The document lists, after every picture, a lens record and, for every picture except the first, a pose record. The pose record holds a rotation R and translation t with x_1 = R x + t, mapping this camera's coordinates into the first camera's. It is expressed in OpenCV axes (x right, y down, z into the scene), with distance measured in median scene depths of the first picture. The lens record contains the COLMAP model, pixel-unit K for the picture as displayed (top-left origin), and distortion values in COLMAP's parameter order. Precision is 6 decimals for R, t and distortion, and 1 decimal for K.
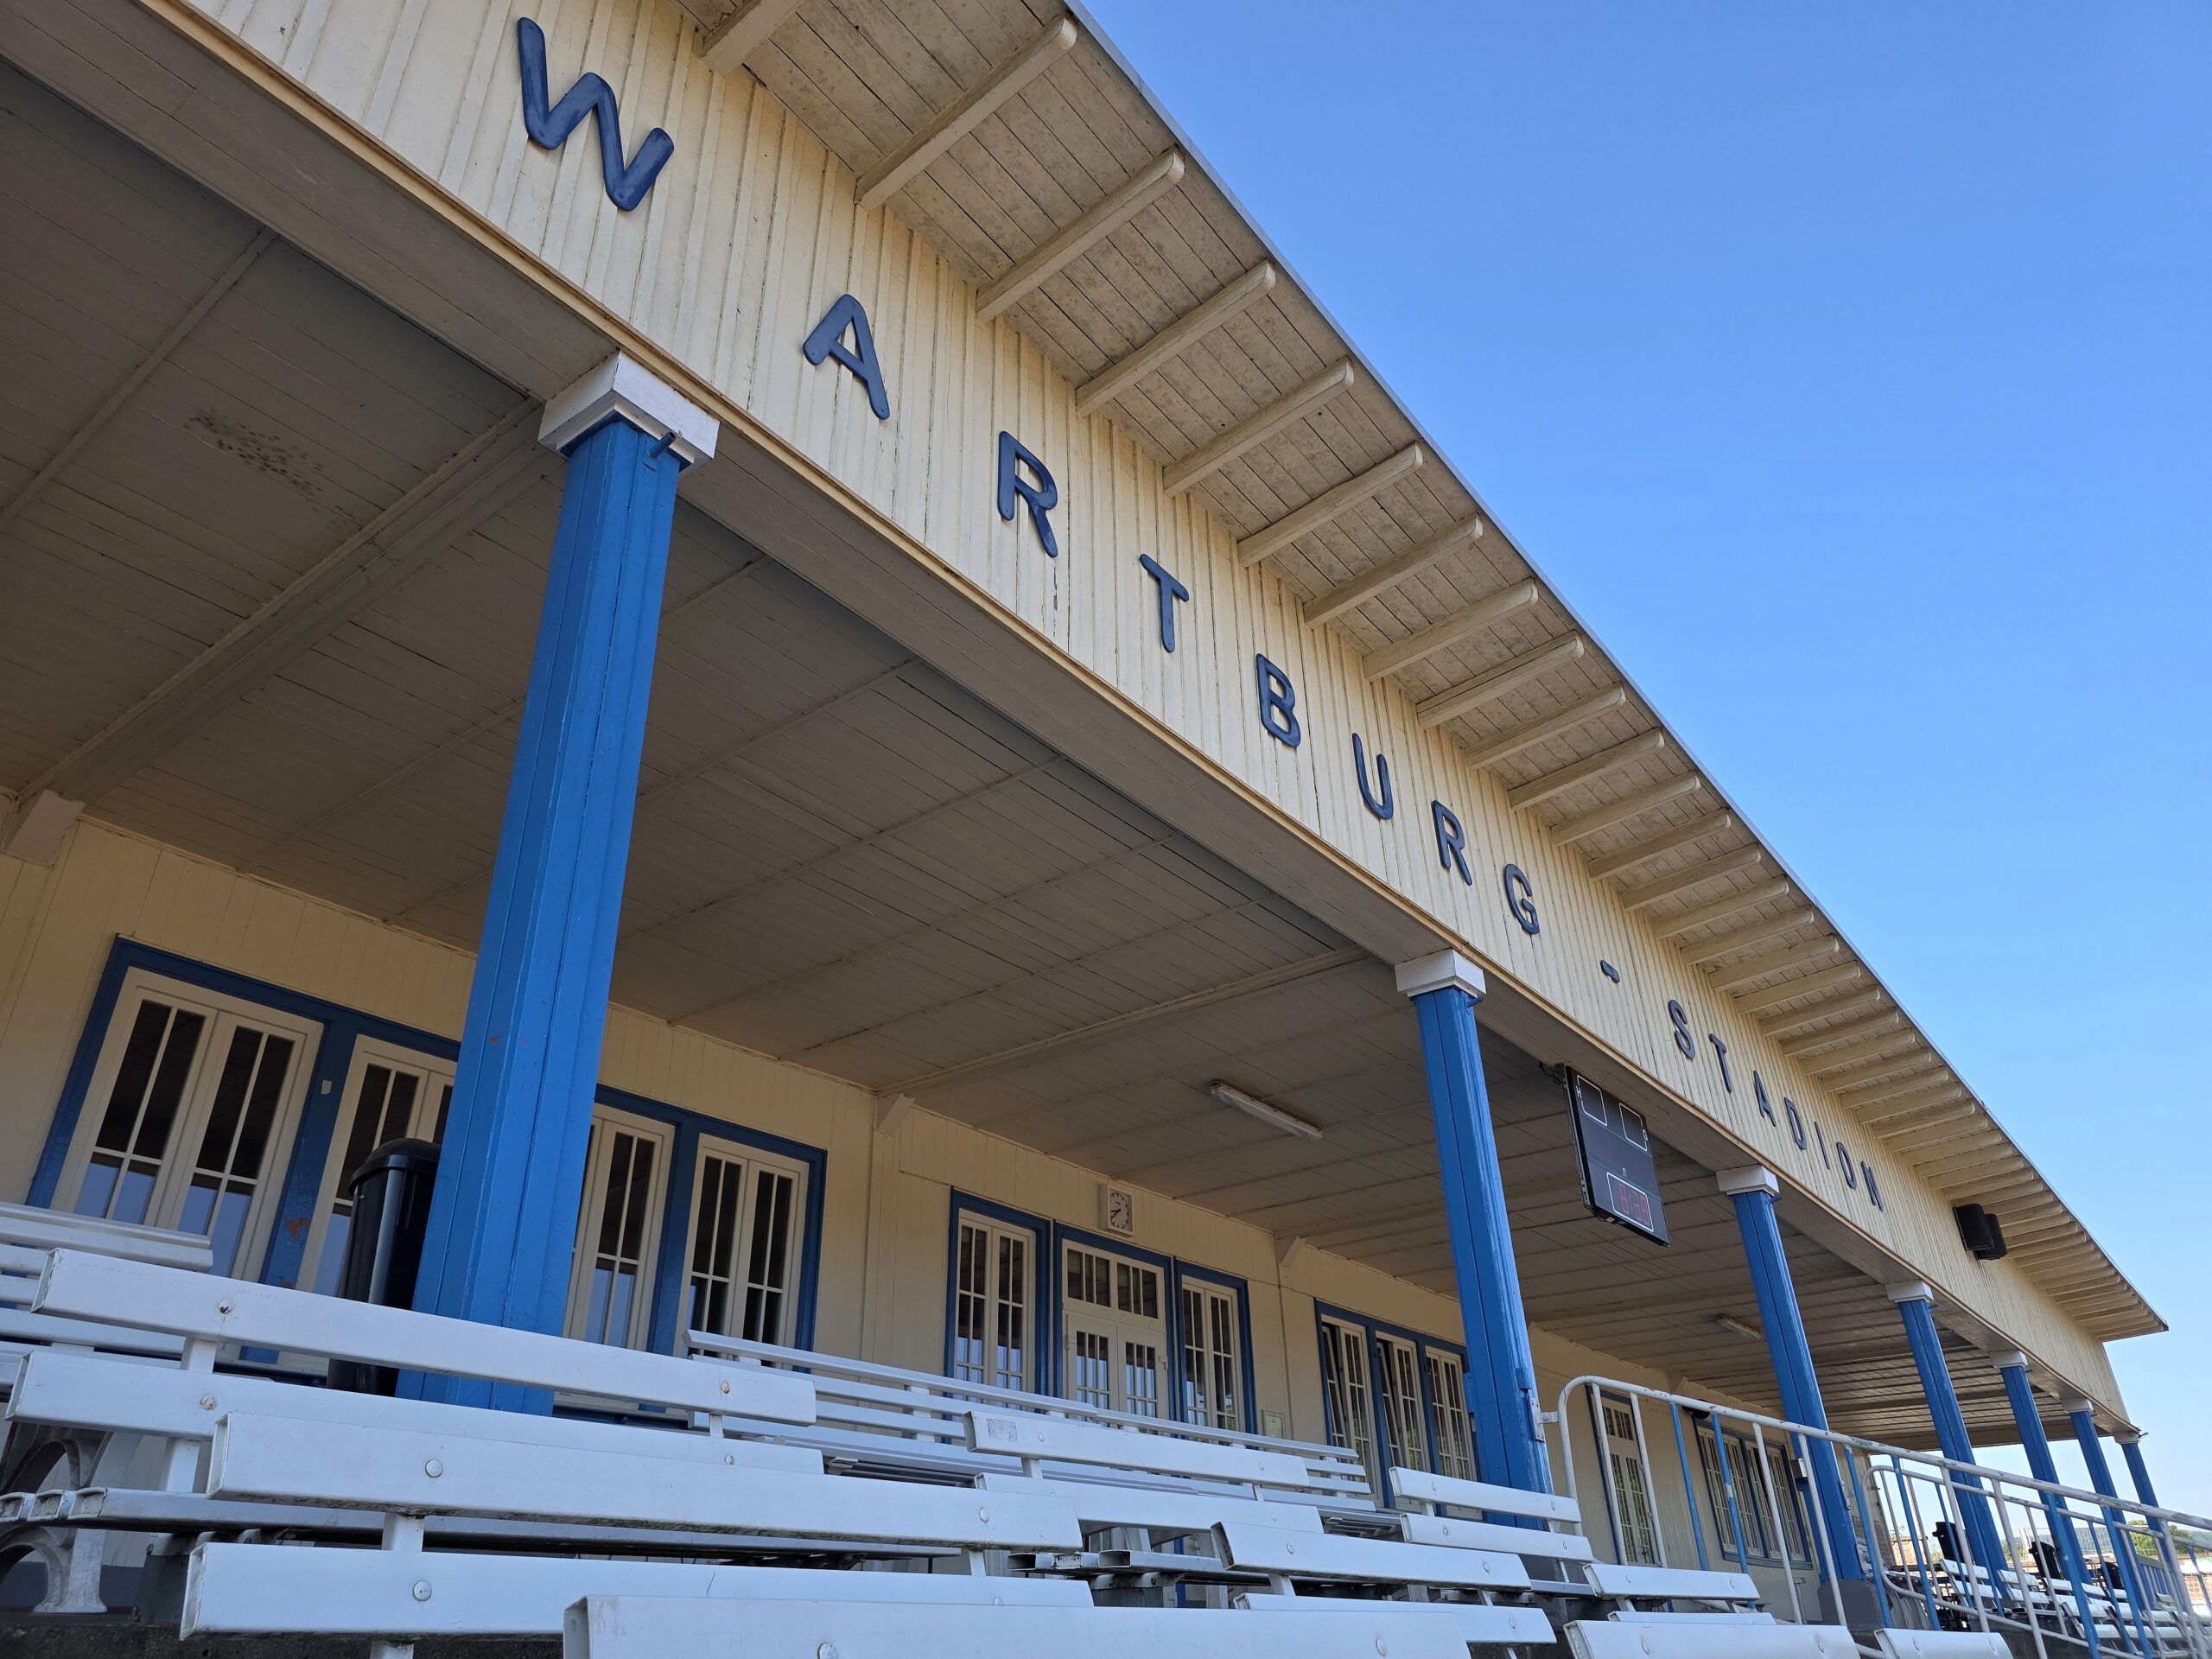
lens RADIAL K [[1487.8, 0, 1109.7], [0, 1487.8, 871.0], [0, 0, 1]] dist [0.052595, -0.035134]
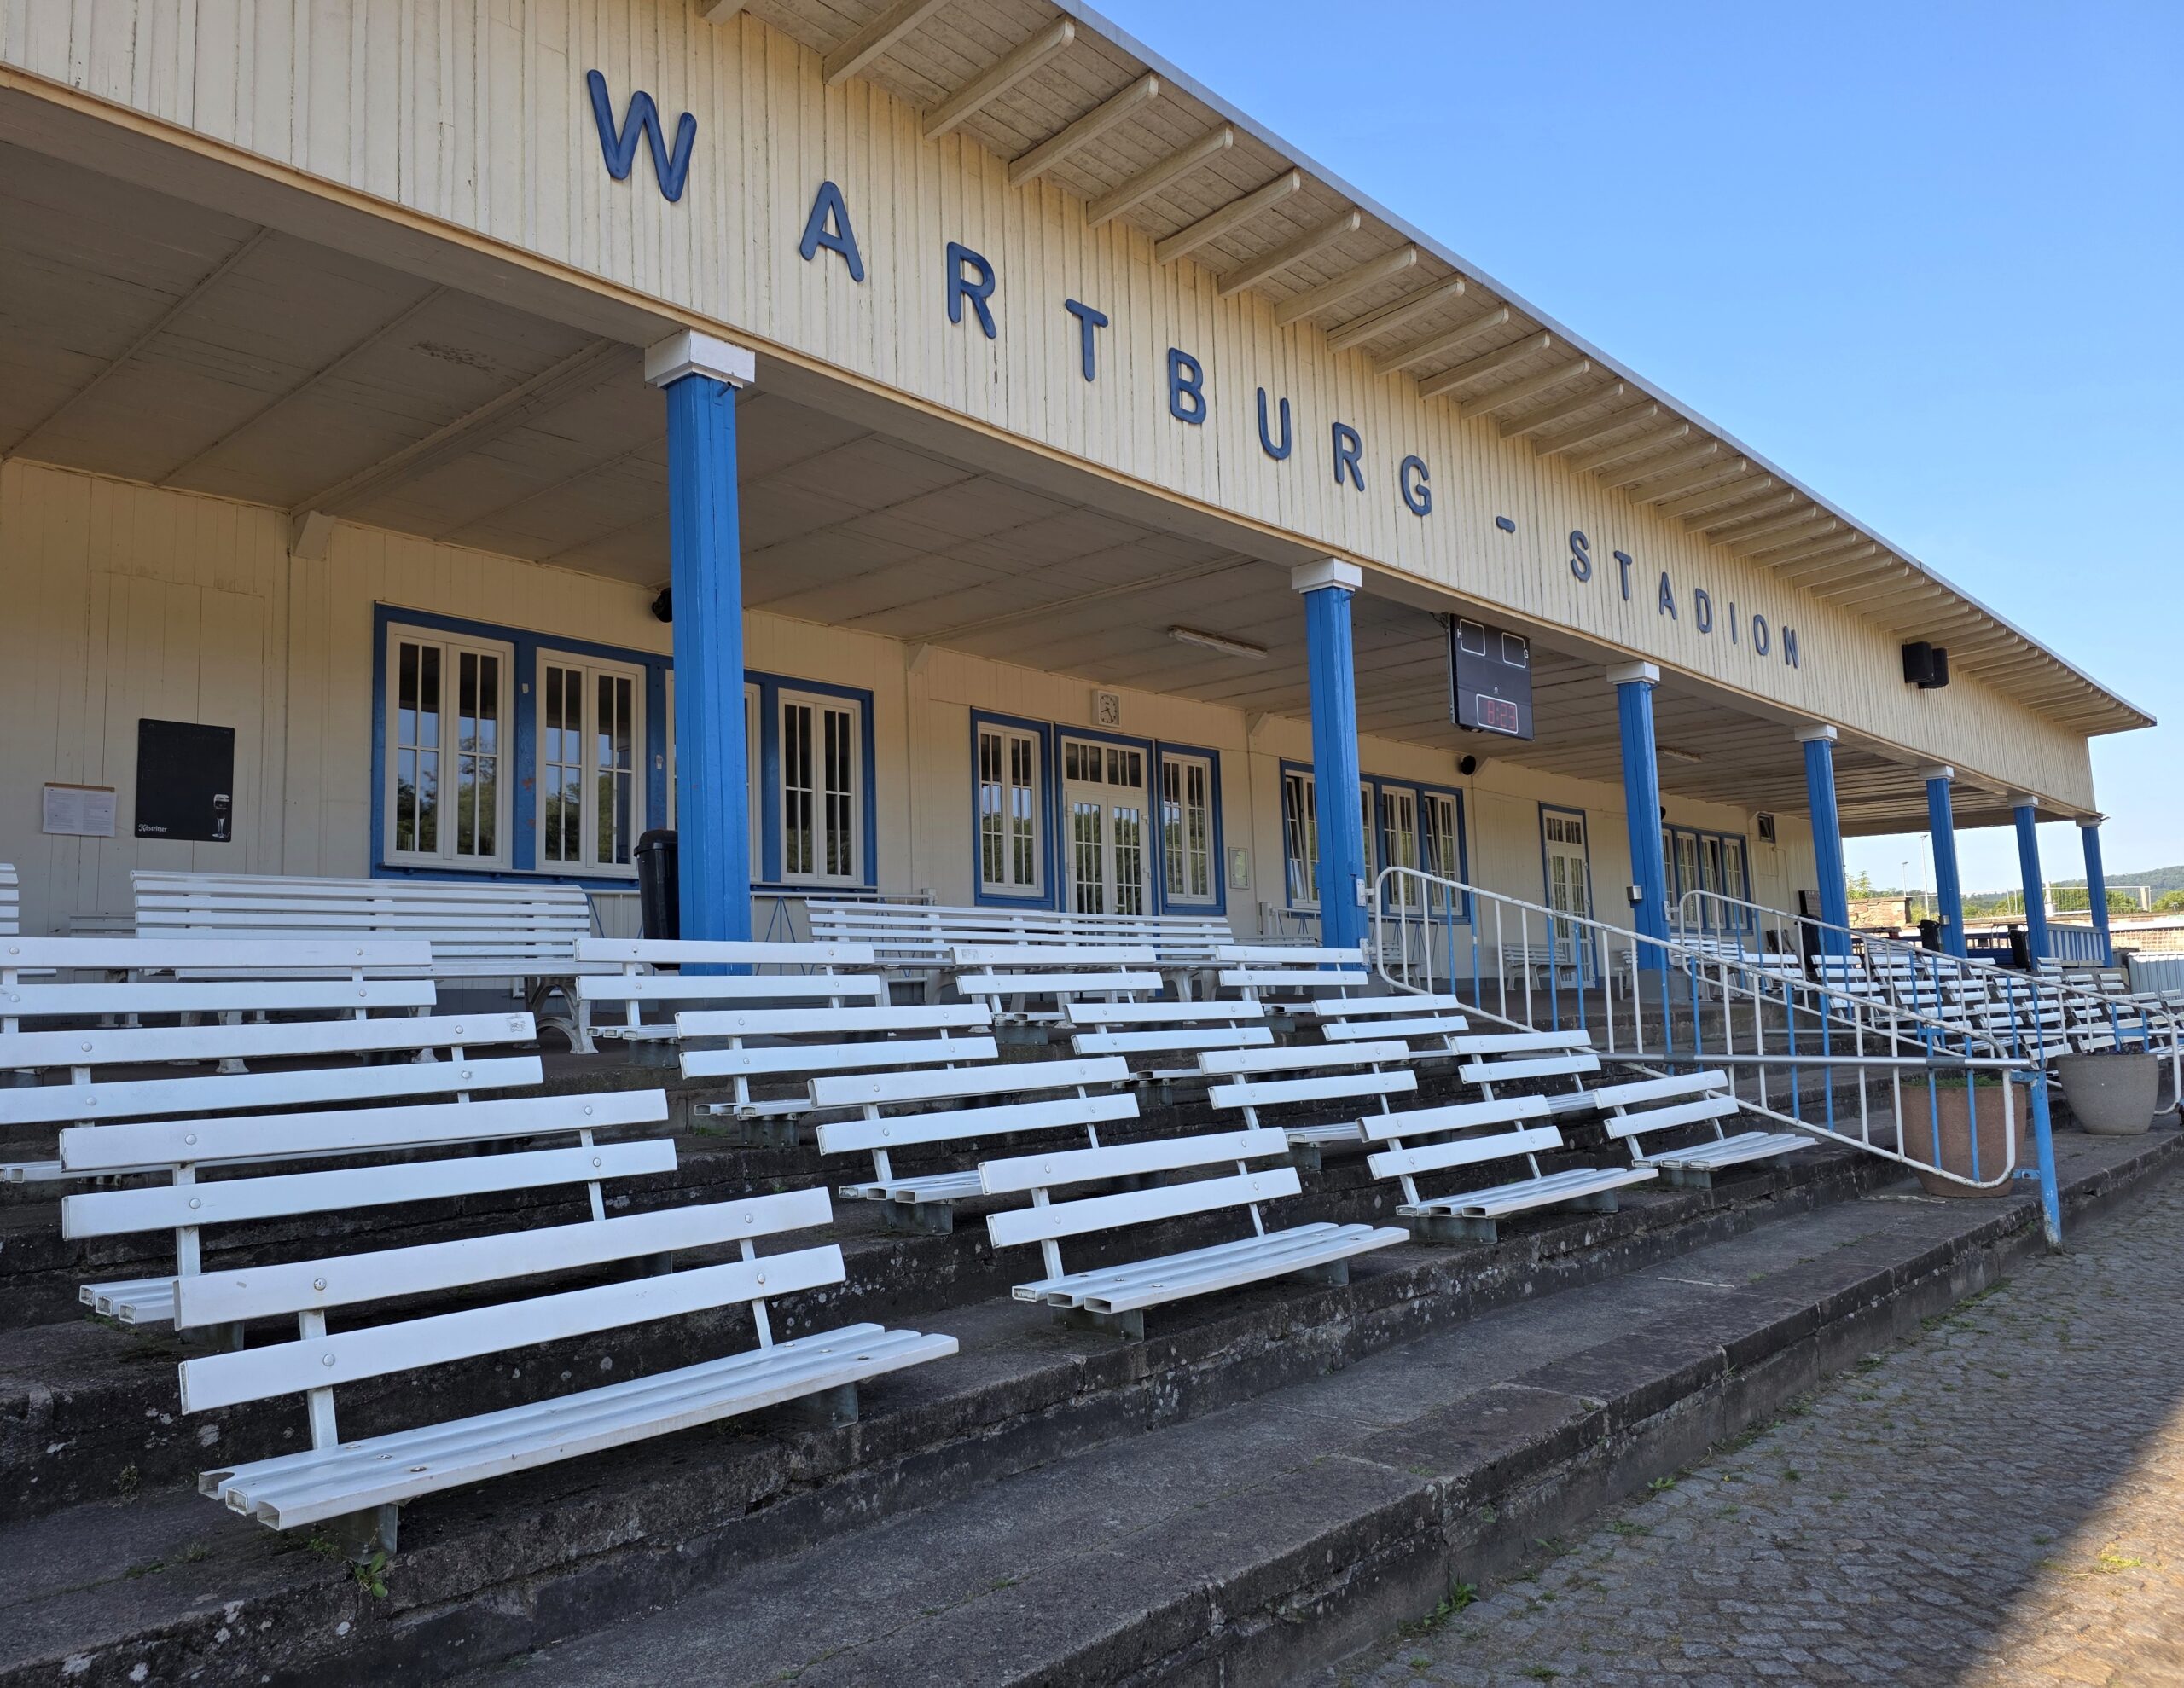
lens RADIAL K [[1540.3, 0, 1006.8], [0, 1540.3, 901.4], [0, 0, 1]] dist [0.037724, -0.029957]
pose [[0.993861, -0.007981, -0.110347, 0.098444], [0.053291, 0.908596, 0.414263, -0.258708], [0.096954, -0.417601, 0.903443, -0.374498]]
